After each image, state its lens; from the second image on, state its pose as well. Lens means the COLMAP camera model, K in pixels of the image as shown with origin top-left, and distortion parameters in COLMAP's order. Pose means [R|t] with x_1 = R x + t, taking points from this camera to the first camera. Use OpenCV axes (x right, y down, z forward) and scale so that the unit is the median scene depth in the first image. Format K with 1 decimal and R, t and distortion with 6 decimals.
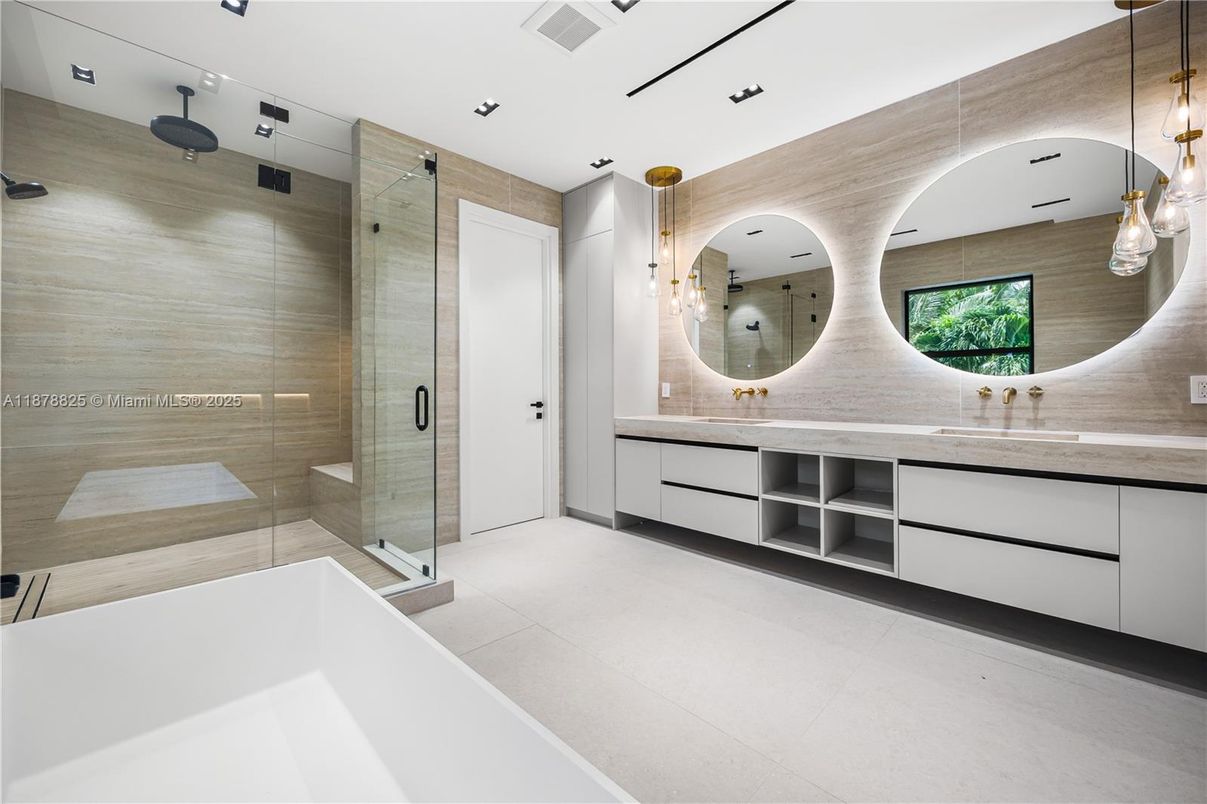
lens RADIAL K [[487.5, 0, 603.9], [0, 487.5, 392.2], [0, 0, 1]] dist [0.000104, 0.000095]
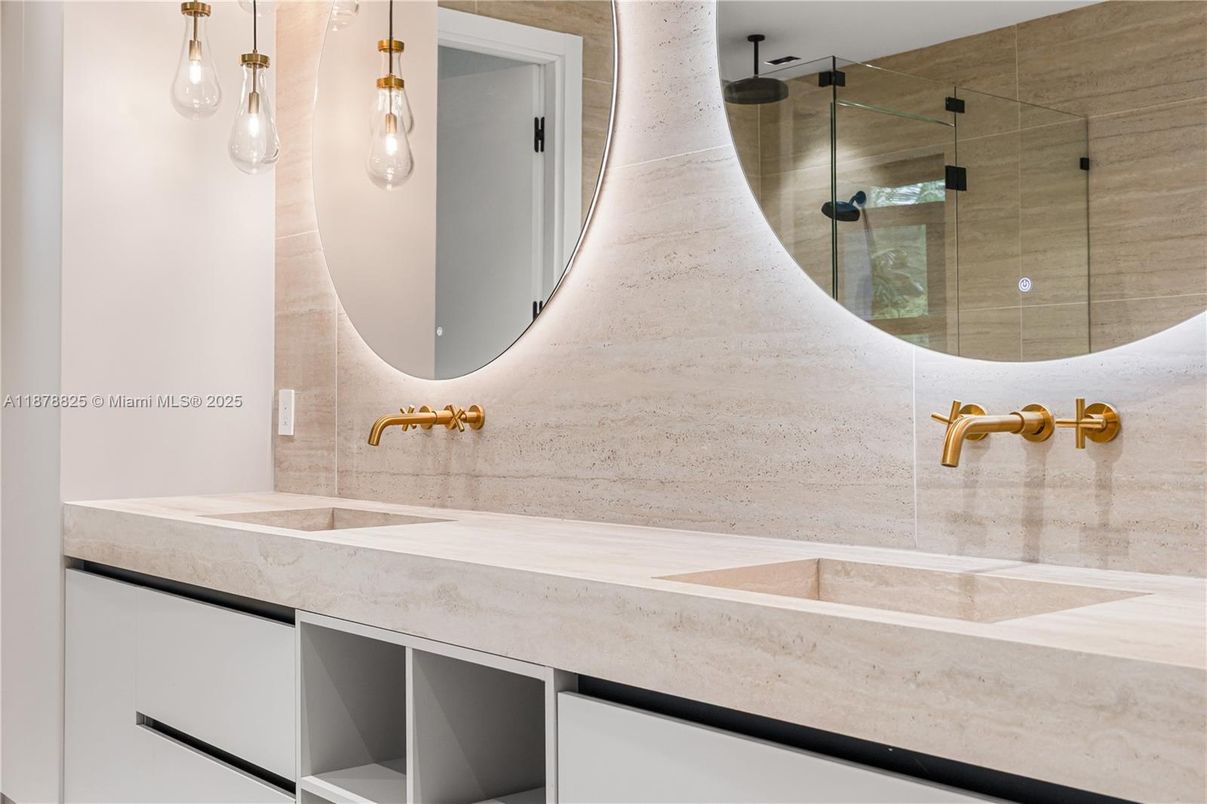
lens RADIAL K [[1402.0, 0, 603.3], [0, 1402.0, 403.6], [0, 0, 1]] dist [0.014595, 0.000000]
pose [[0.994757, 0.001087, -0.102259, 0.564386], [-0.002173, 0.999942, -0.010506, -0.001542], [0.102241, 0.010673, 0.994702, 0.182862]]
